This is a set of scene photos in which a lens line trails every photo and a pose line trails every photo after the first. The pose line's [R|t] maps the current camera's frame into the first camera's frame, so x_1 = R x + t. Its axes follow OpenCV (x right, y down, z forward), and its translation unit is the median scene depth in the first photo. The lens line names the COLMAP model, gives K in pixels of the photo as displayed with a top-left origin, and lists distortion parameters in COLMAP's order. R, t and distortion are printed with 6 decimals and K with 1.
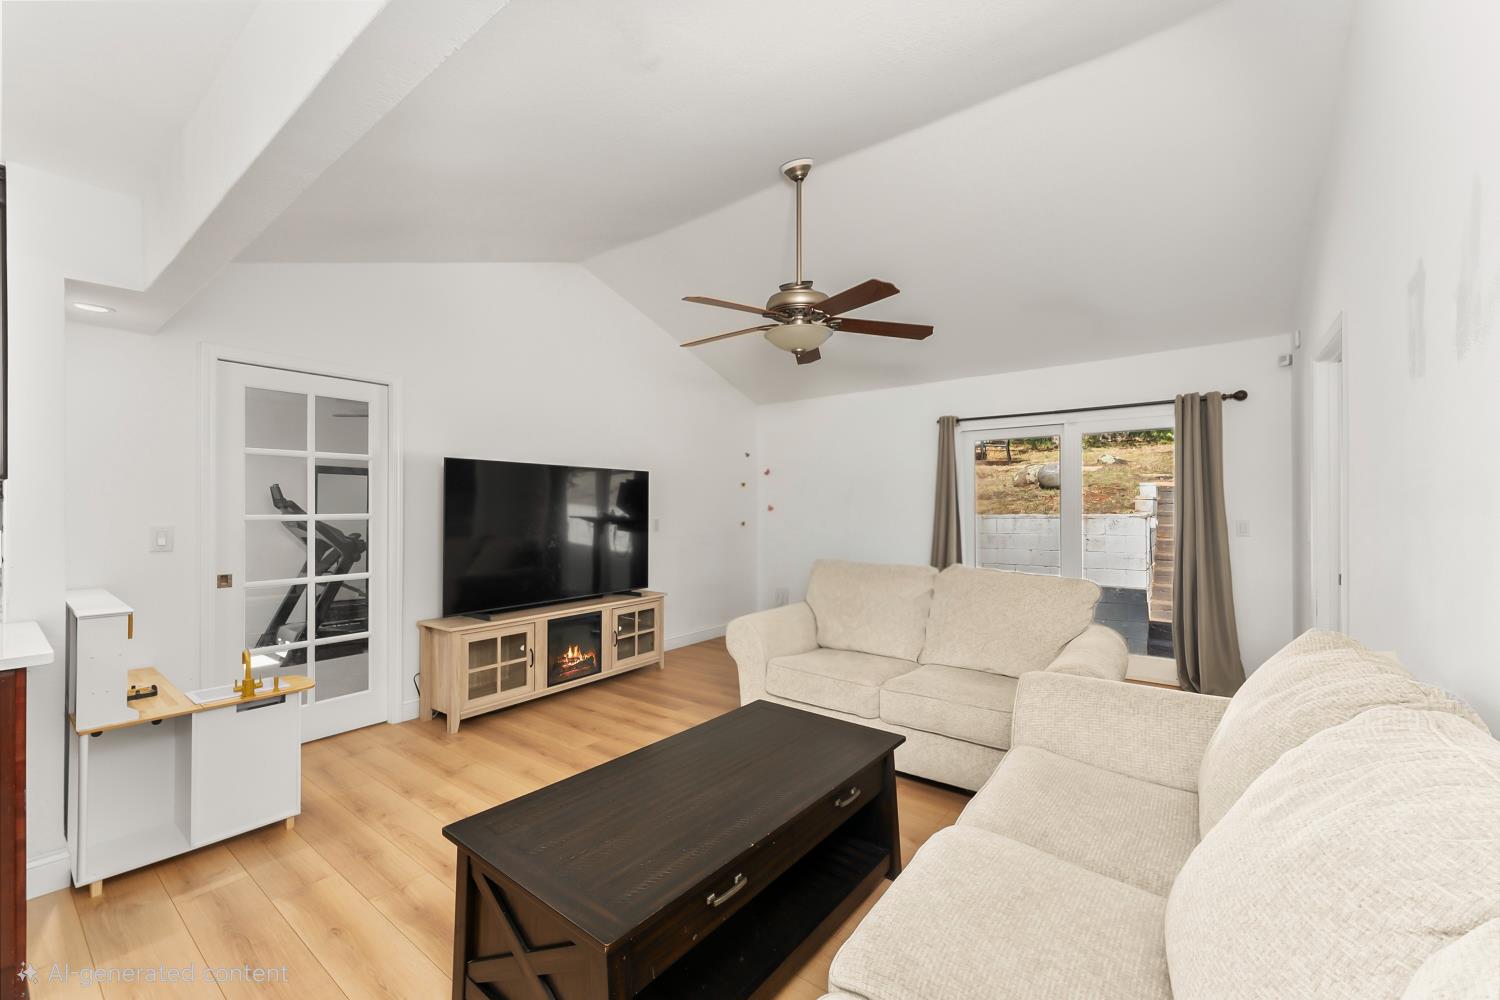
lens RADIAL K [[598.9, 0, 741.7], [0, 598.9, 504.7], [0, 0, 1]] dist [0.000051, -0.001122]
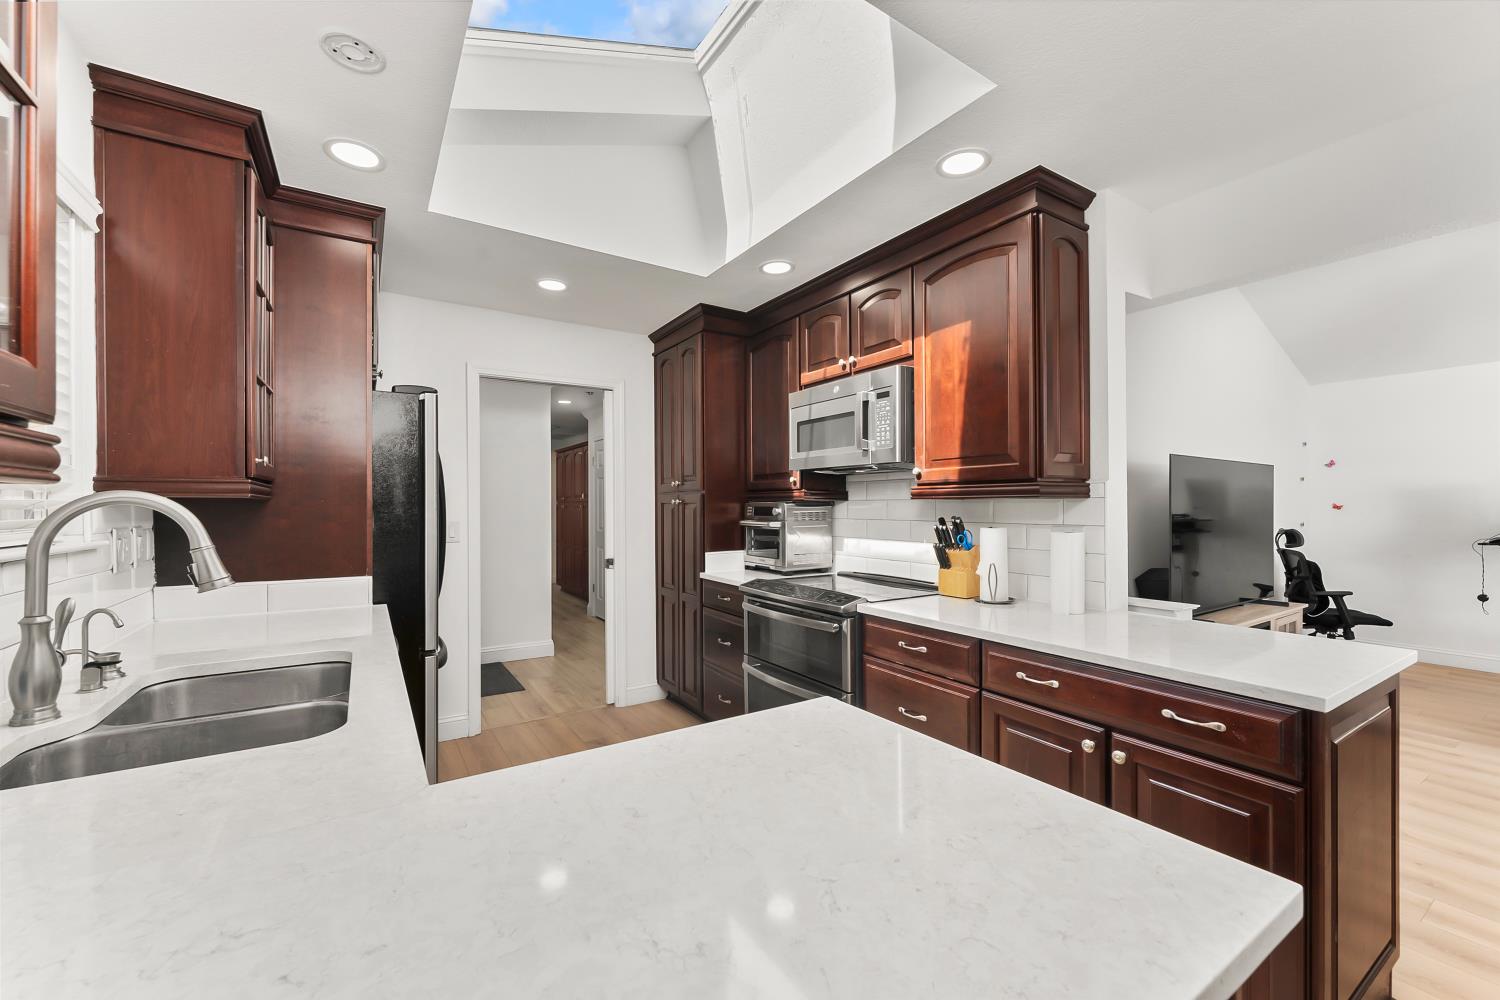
lens RADIAL K [[598.9, 0, 746.7], [0, 598.9, 505.1], [0, 0, 1]] dist [0.000051, -0.001122]
pose [[0.936033, -0.001690, -0.351908, -0.622594], [0.002957, 0.999991, 0.003062, -0.001409], [0.351900, -0.003907, 0.936030, -0.109797]]
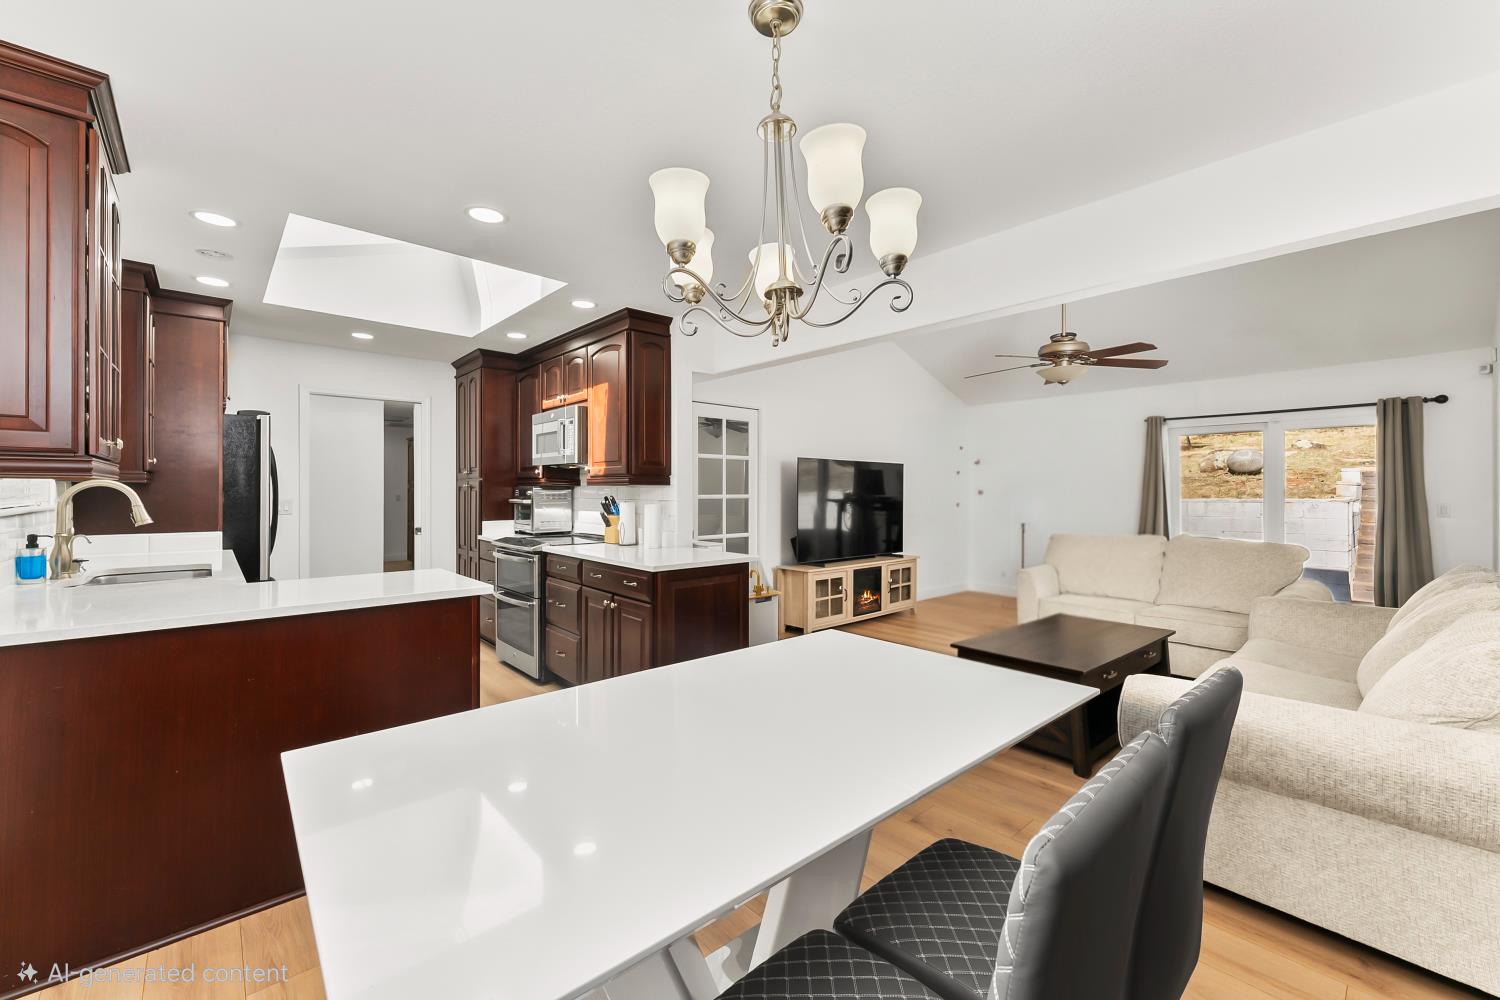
lens RADIAL K [[598.9, 0, 743.8], [0, 598.9, 490.2], [0, 0, 1]] dist [0.000051, -0.001122]
pose [[0.980643, 0.003128, -0.195781, -0.263048], [-0.002499, 0.999991, 0.003458, -0.000895], [0.195790, -0.002902, 0.980641, -0.391086]]
